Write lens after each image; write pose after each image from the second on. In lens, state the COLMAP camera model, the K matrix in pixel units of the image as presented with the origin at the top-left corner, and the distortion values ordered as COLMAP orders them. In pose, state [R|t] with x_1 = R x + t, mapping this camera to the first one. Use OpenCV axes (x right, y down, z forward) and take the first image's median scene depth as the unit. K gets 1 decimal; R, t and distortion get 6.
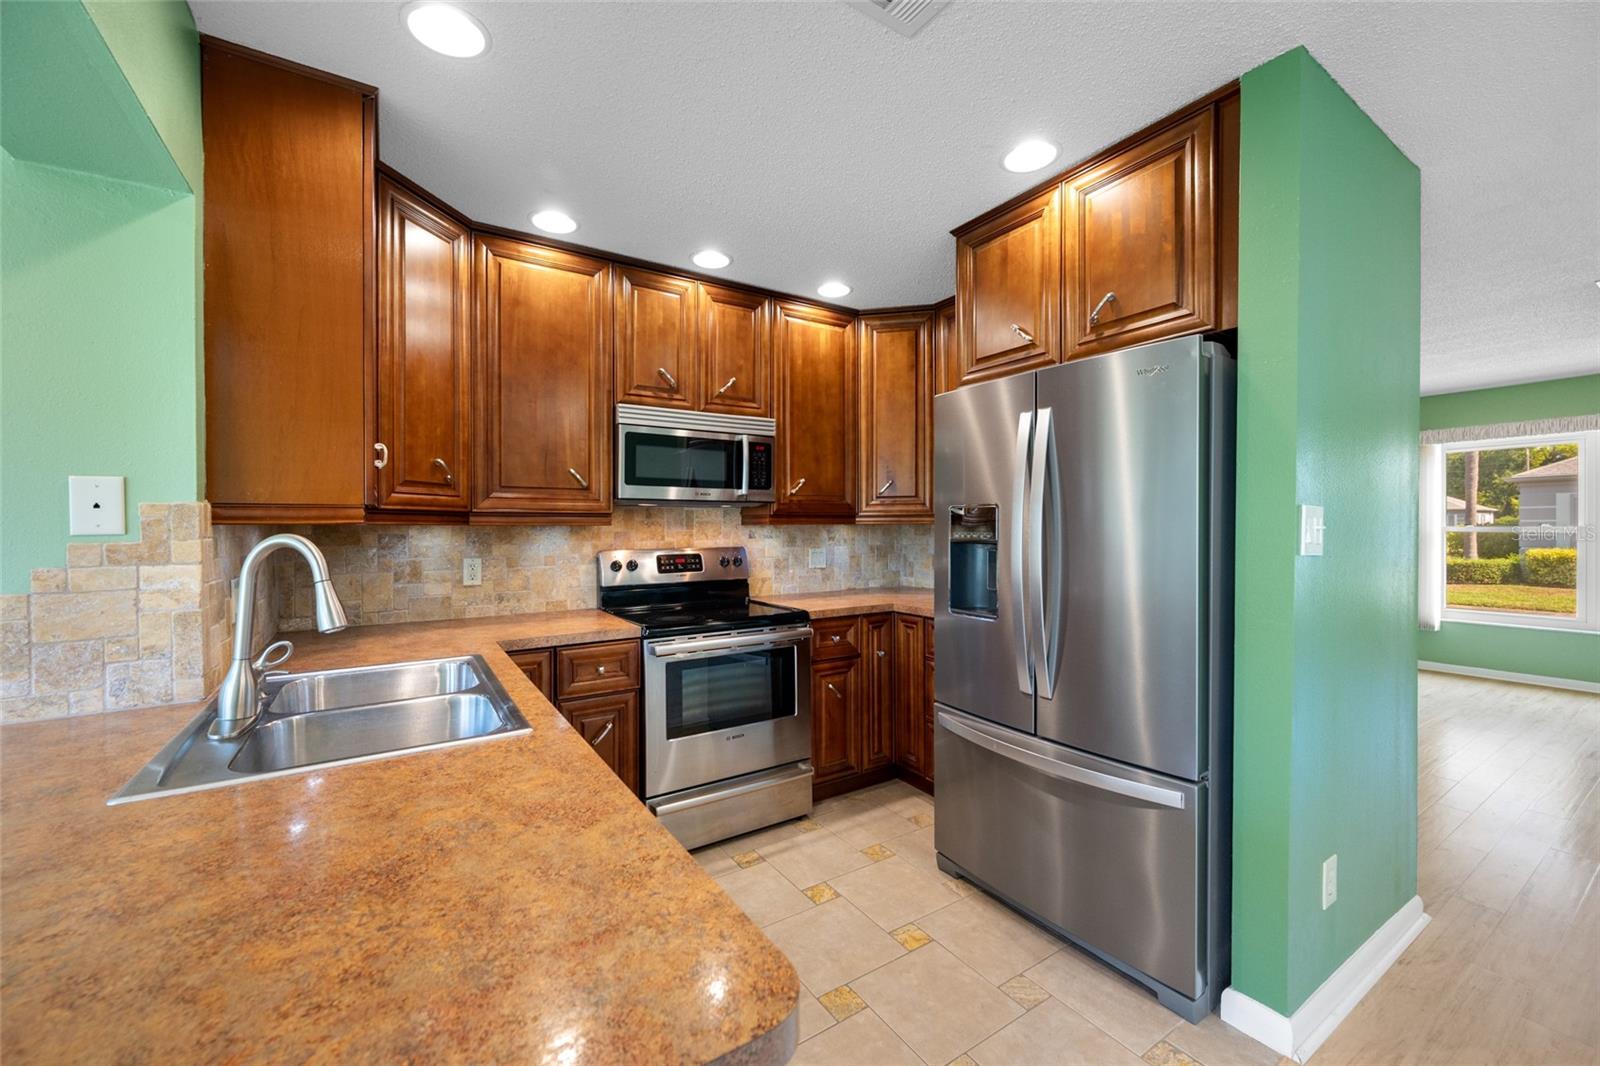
lens RADIAL K [[628.2, 0, 800.8], [0, 628.2, 529.8], [0, 0, 1]] dist [-0.001692, 0.000225]
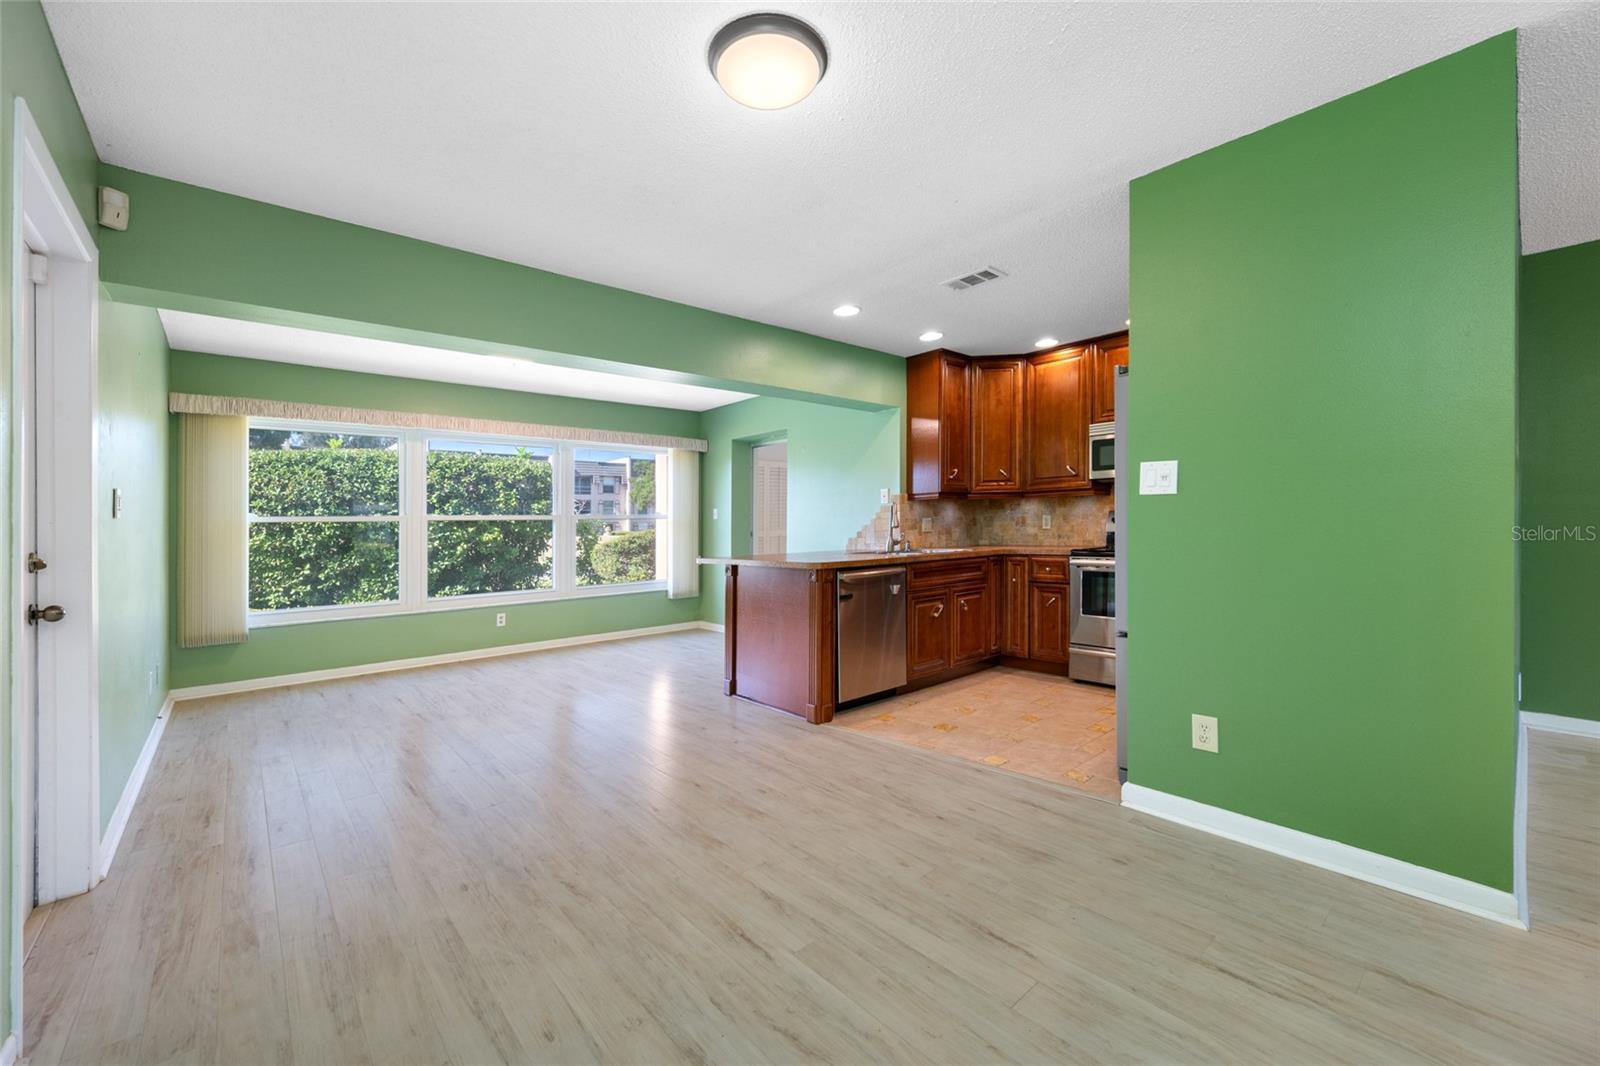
lens RADIAL K [[640.9, 0, 820.6], [0, 640.9, 530.3], [0, 0, 1]] dist [-0.000005, -0.000028]
pose [[0.184680, 0.007611, -0.982769, 1.299378], [0.014400, 0.999842, 0.010449, 0.061236], [0.982693, -0.016082, 0.184541, -0.064704]]
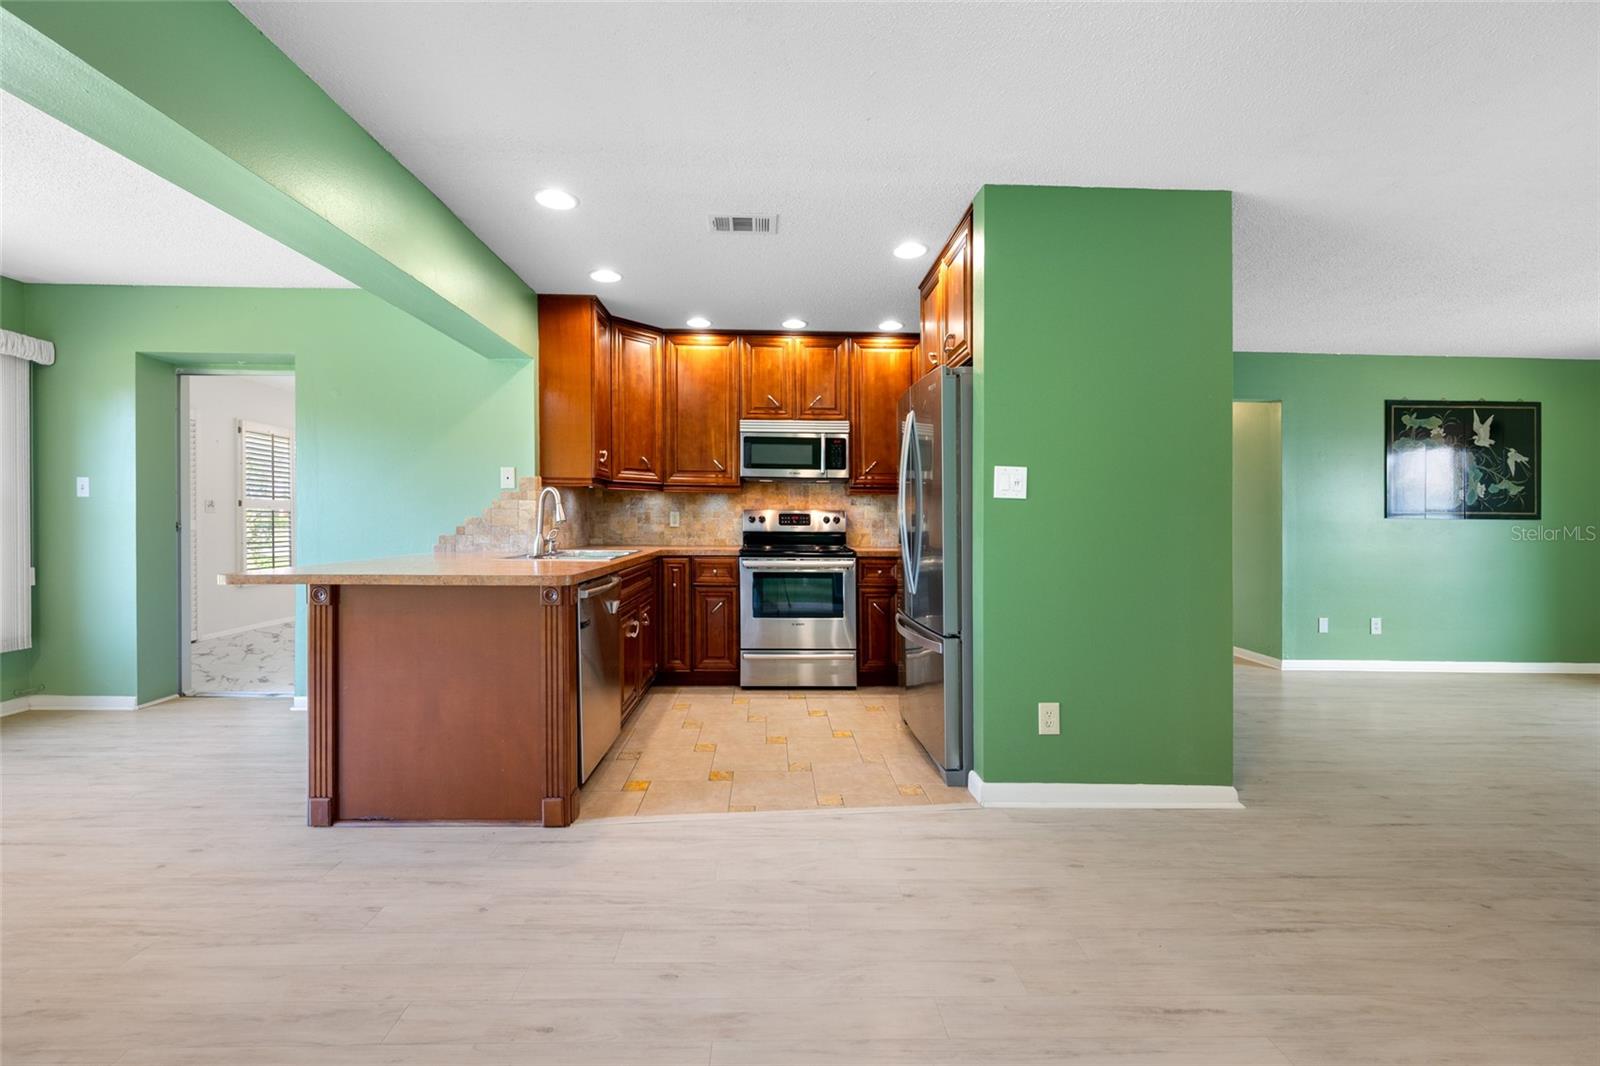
lens RADIAL K [[643.9, 0, 805.5], [0, 643.9, 537.2], [0, 0, 1]] dist [-0.000325, -0.000224]
pose [[0.863294, 0.026282, -0.504017, 0.718297], [-0.015216, 0.999545, 0.026058, 0.063688], [0.504472, -0.014827, 0.863301, -0.394970]]
